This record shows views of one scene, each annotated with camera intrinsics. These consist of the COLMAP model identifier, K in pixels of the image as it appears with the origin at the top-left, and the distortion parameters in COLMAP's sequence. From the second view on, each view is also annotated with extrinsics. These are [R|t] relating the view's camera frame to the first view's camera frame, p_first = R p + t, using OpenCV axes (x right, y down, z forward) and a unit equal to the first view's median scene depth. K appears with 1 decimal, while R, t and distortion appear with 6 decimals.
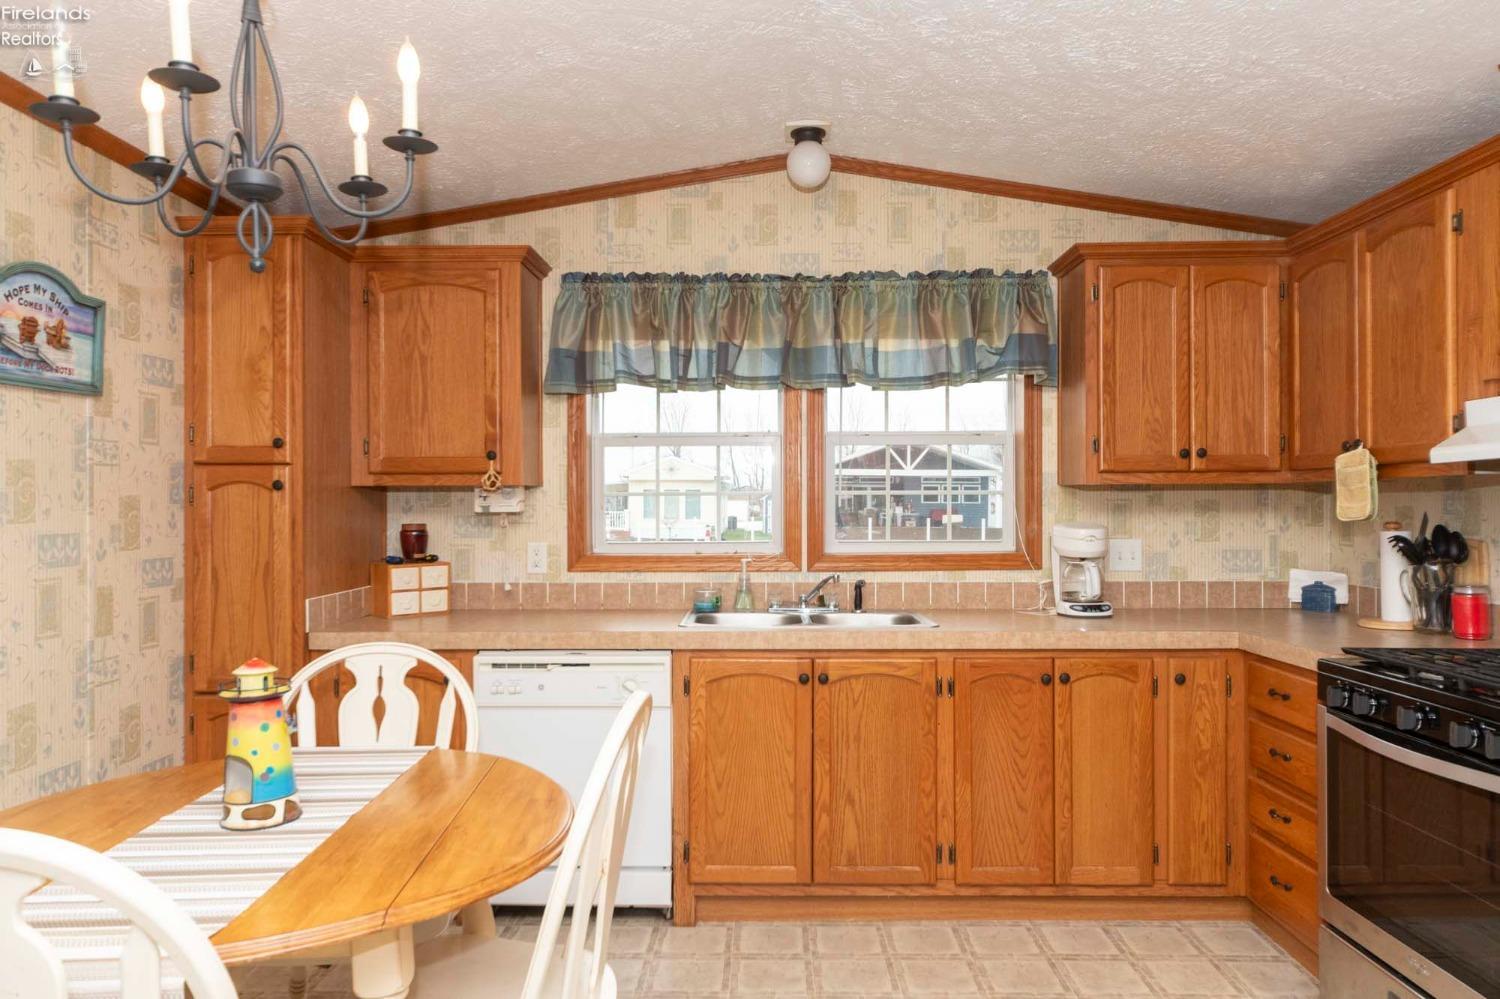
lens RADIAL K [[1099.2, 0, 748.8], [0, 1099.2, 501.5], [0, 0, 1]] dist [-0.001221, 0.000684]
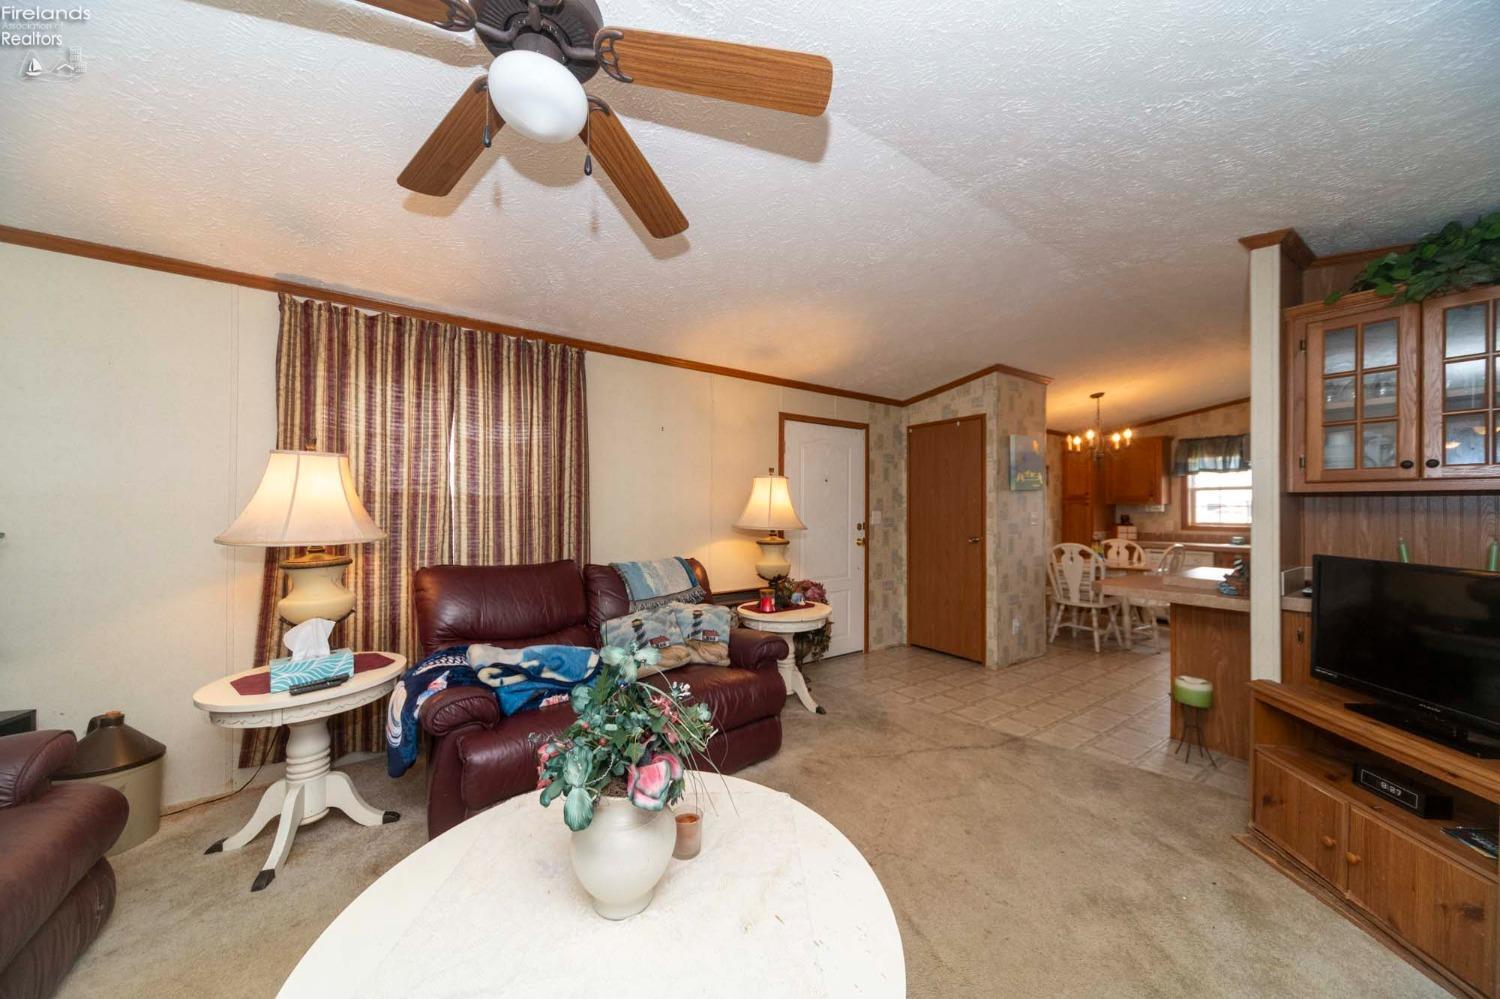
lens RADIAL K [[506.9, 0, 747.4], [0, 506.9, 508.3], [0, 0, 1]] dist [-0.002805, -0.000142]
pose [[0.602847, 0.001165, -0.797856, 0.271778], [-0.004063, 0.999990, -0.001610, 0.008868], [0.797847, 0.004212, 0.602846, -0.987519]]
